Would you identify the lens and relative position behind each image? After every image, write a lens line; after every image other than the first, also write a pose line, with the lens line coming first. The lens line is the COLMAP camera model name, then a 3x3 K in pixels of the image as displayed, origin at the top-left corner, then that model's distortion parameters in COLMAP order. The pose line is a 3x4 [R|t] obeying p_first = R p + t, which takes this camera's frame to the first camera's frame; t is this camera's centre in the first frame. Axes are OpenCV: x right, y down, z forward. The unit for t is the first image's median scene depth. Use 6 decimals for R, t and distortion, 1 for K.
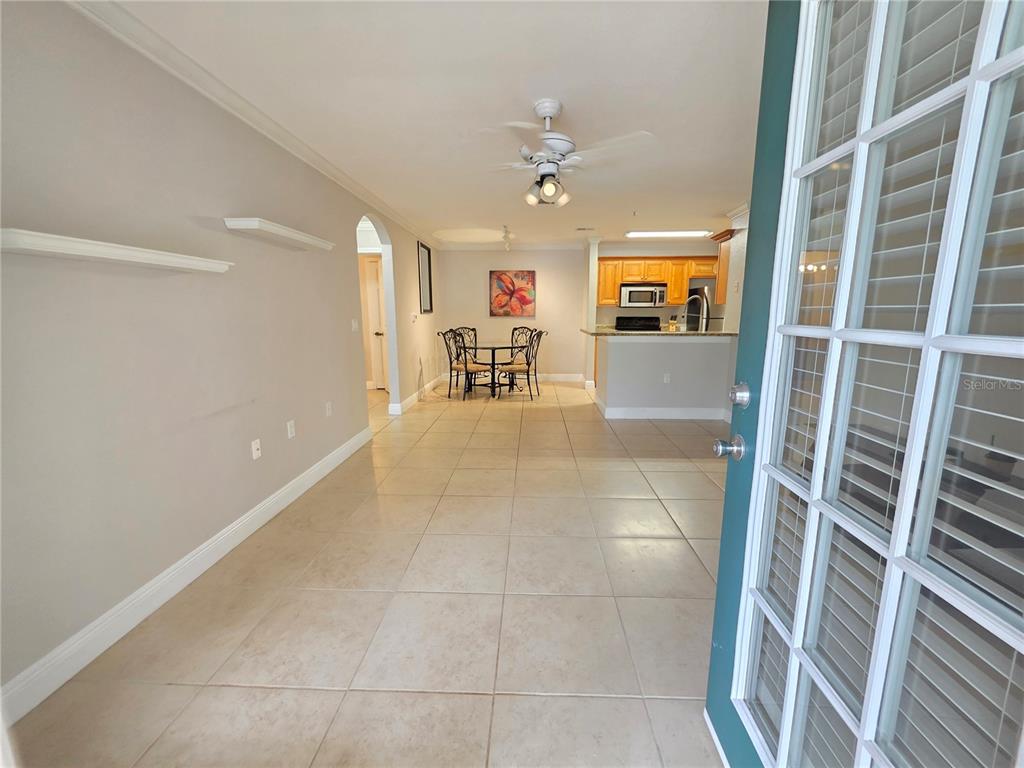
lens RADIAL K [[410.3, 0, 512.0], [0, 410.3, 384.0], [0, 0, 1]] dist [-0.000927, 0.000009]
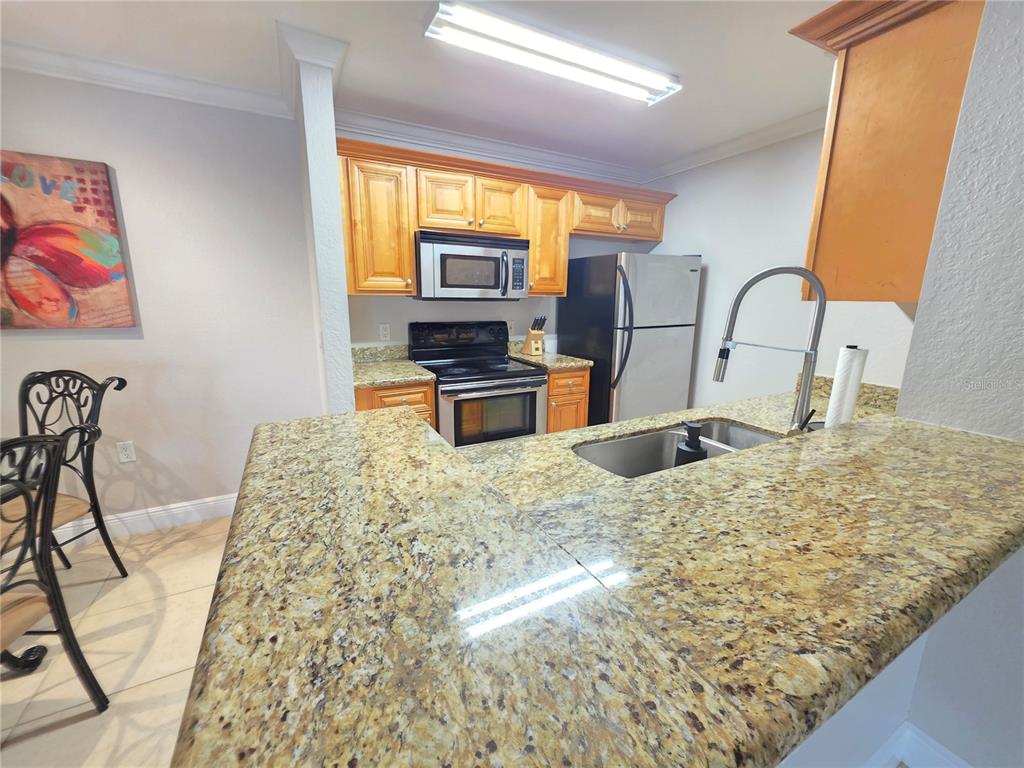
lens RADIAL K [[411.3, 0, 513.3], [0, 411.3, 383.9], [0, 0, 1]] dist [0.000793, -0.000073]
pose [[0.858387, -0.097324, 0.503687, 0.144662], [0.077553, 0.995174, 0.060125, -0.128973], [-0.507107, -0.012549, 0.861792, 0.647361]]
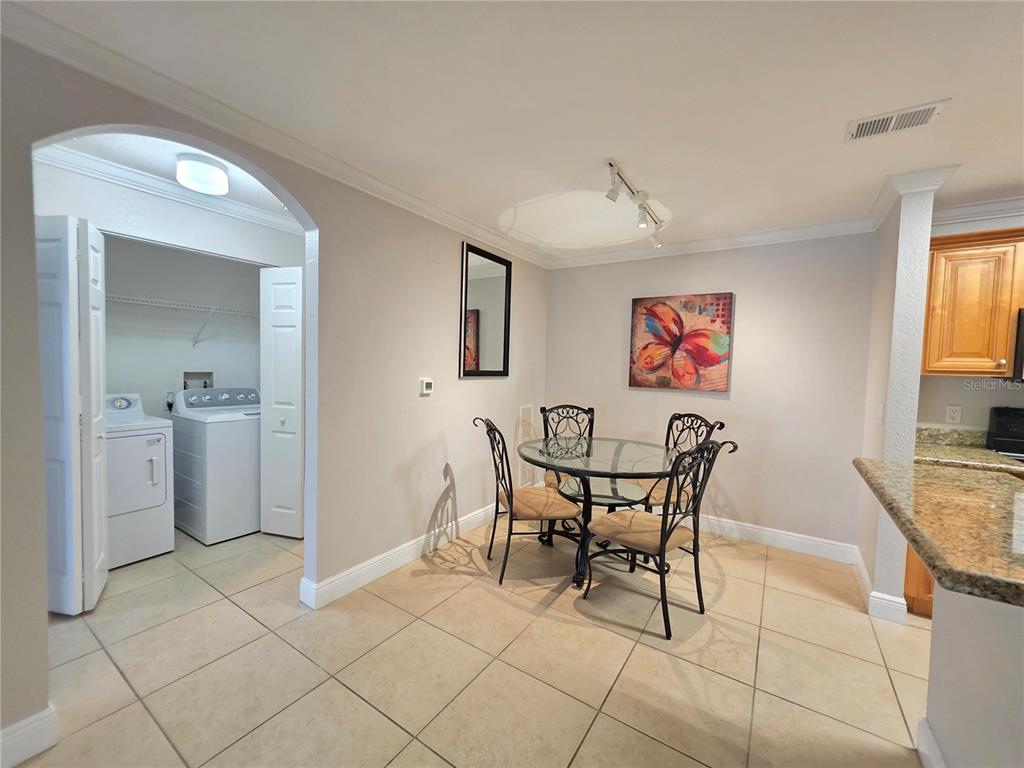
lens RADIAL K [[410.3, 0, 512.0], [0, 410.3, 384.0], [0, 0, 1]] dist [-0.000927, 0.000009]
pose [[0.857195, 0.048377, -0.512715, 0.088587], [-0.116779, 0.987904, -0.102025, -0.106693], [0.501578, 0.147330, 0.852475, 0.530445]]
